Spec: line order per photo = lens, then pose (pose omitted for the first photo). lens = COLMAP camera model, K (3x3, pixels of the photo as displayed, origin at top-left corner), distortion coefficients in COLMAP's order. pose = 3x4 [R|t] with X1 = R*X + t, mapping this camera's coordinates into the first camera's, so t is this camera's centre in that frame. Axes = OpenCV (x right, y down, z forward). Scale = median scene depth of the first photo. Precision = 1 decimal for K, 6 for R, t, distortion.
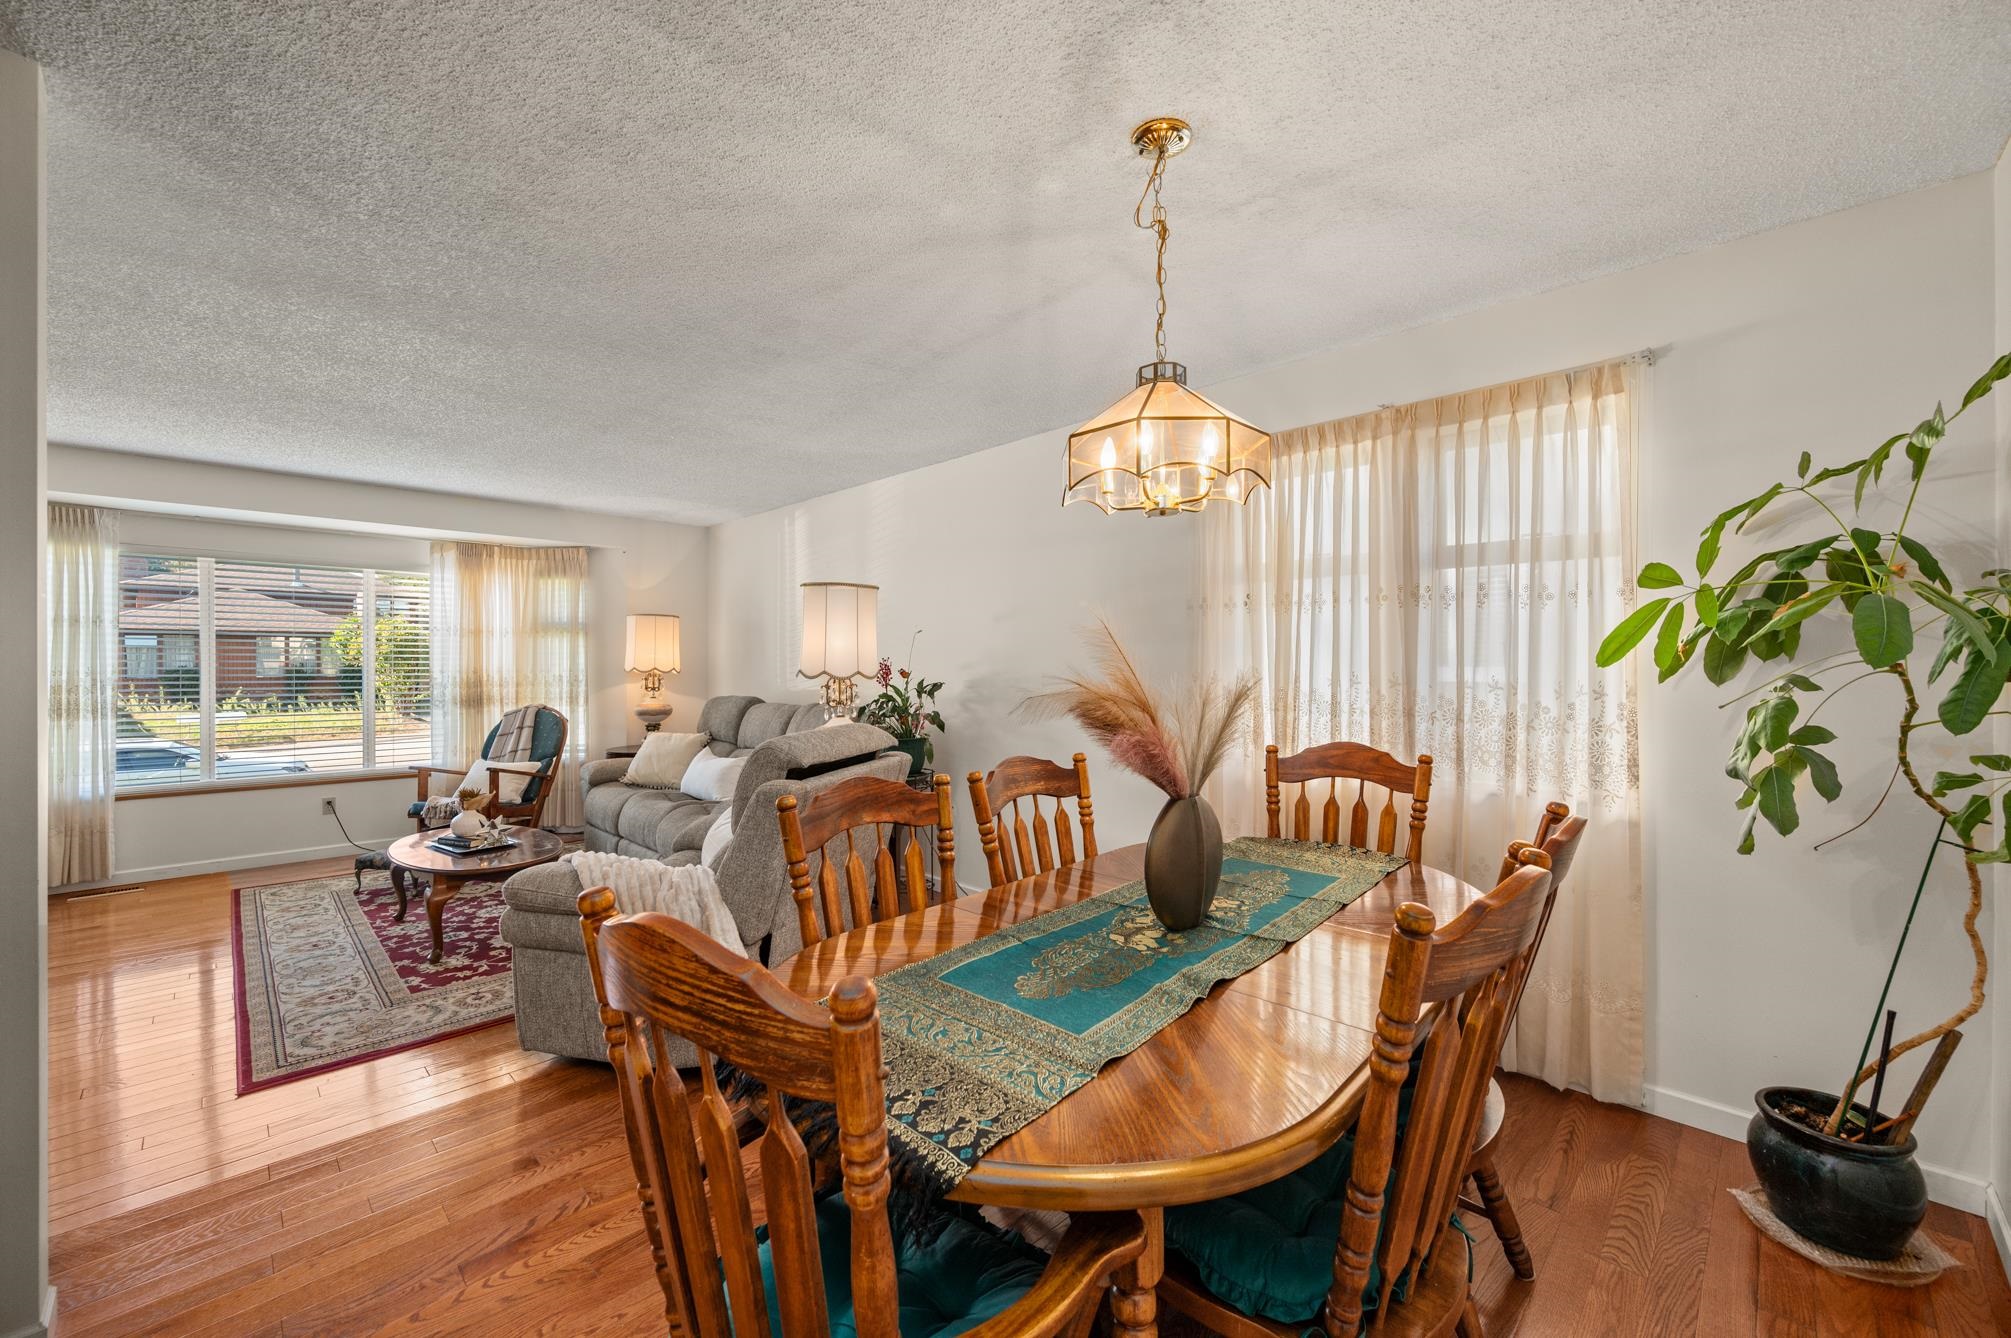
lens RADIAL K [[794.6, 0, 1001.3], [0, 794.6, 661.4], [0, 0, 1]] dist [-0.002426, -0.000236]
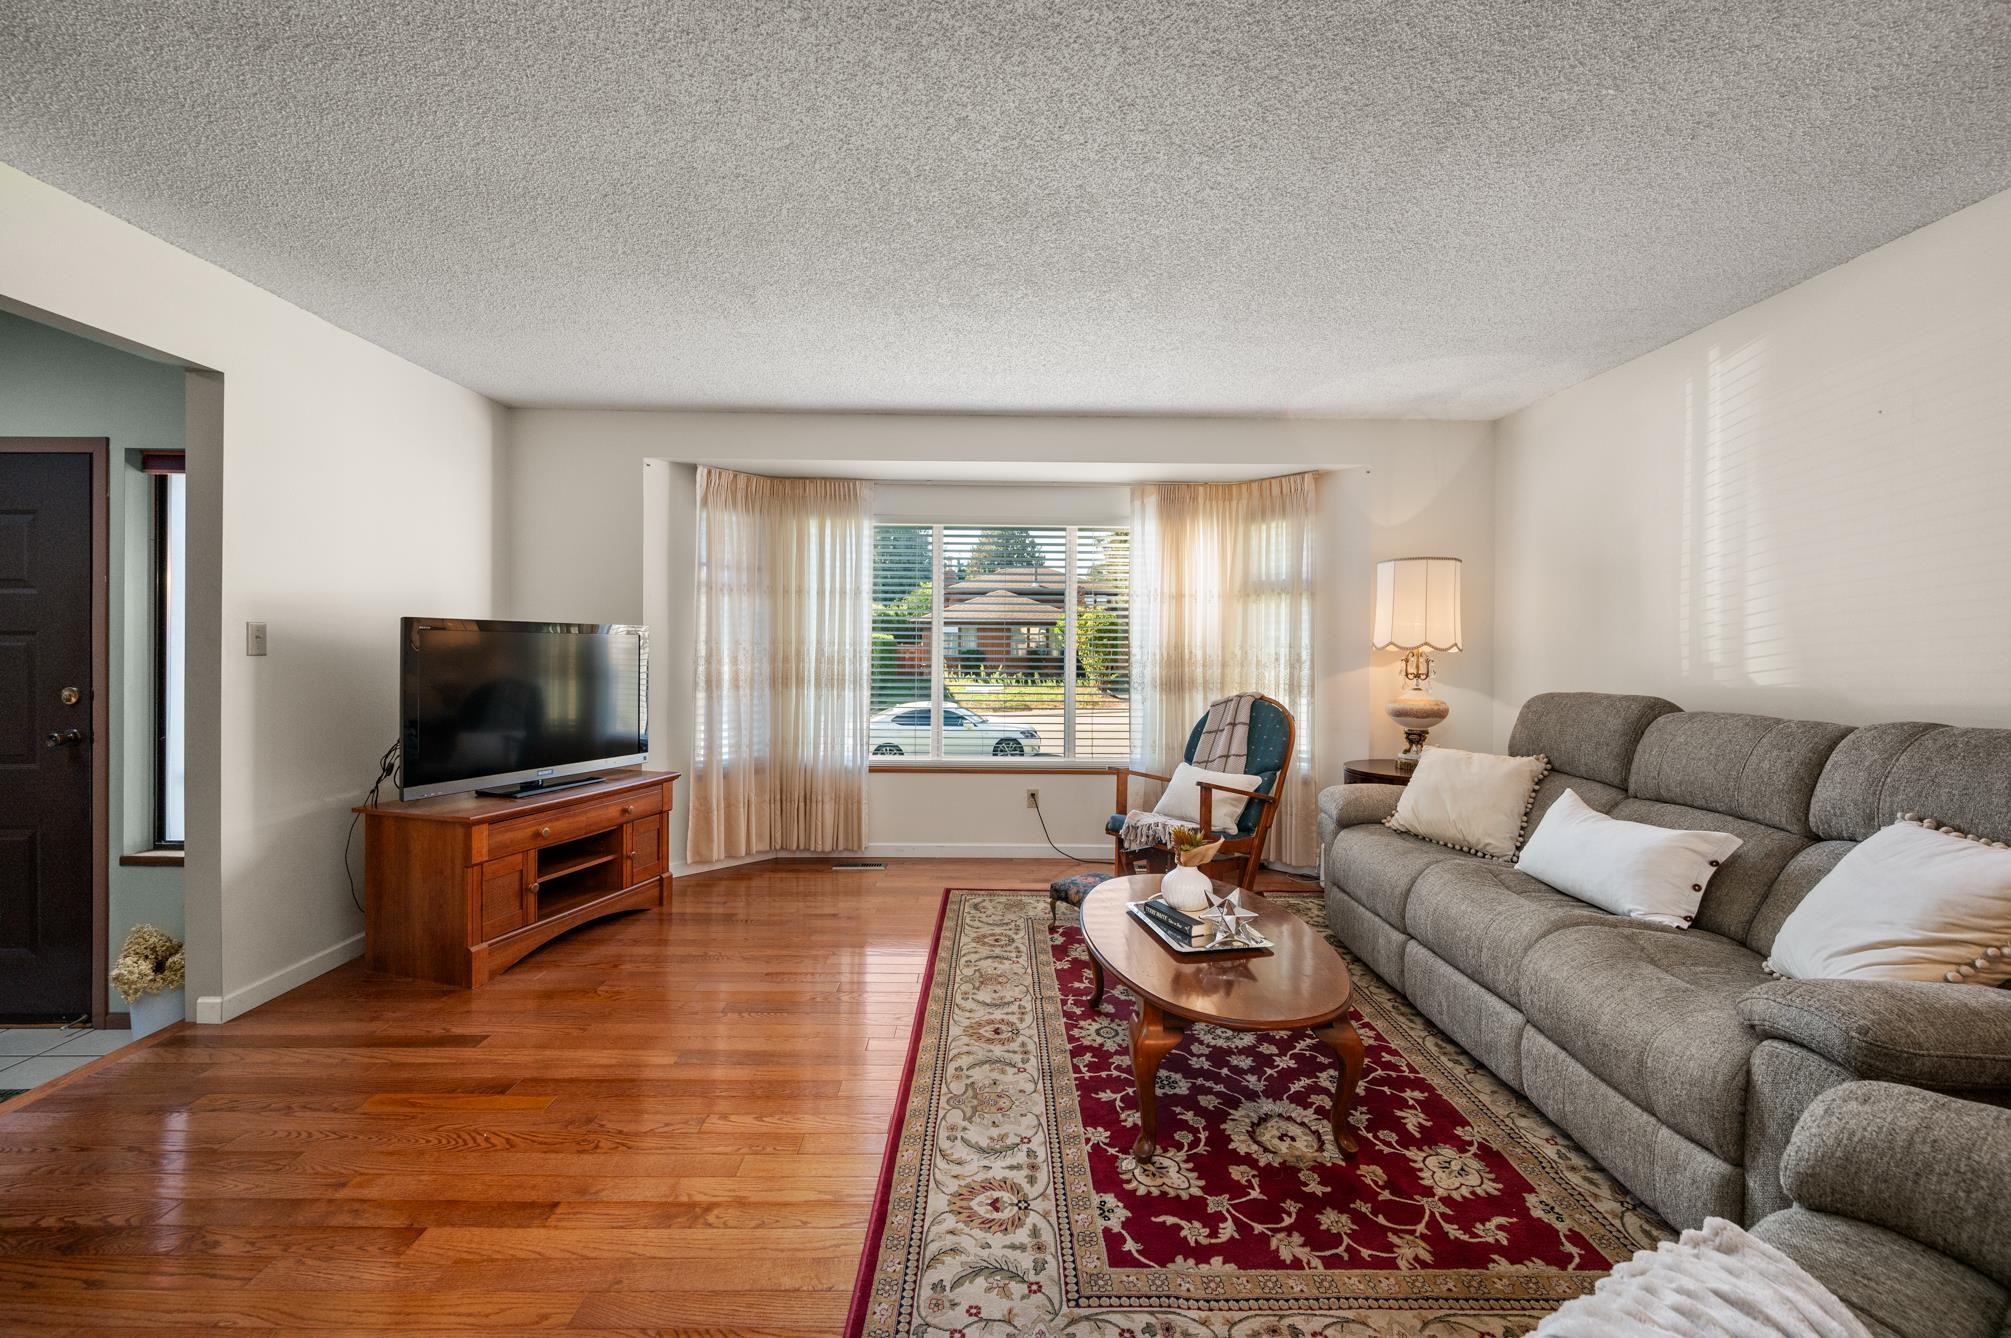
lens RADIAL K [[794.6, 0, 1001.3], [0, 794.6, 661.4], [0, 0, 1]] dist [-0.002426, -0.000236]
pose [[0.716122, 0.017412, -0.697758, -0.265936], [-0.005376, 0.999797, 0.019432, 0.014069], [0.697954, -0.010164, 0.716070, 0.352842]]
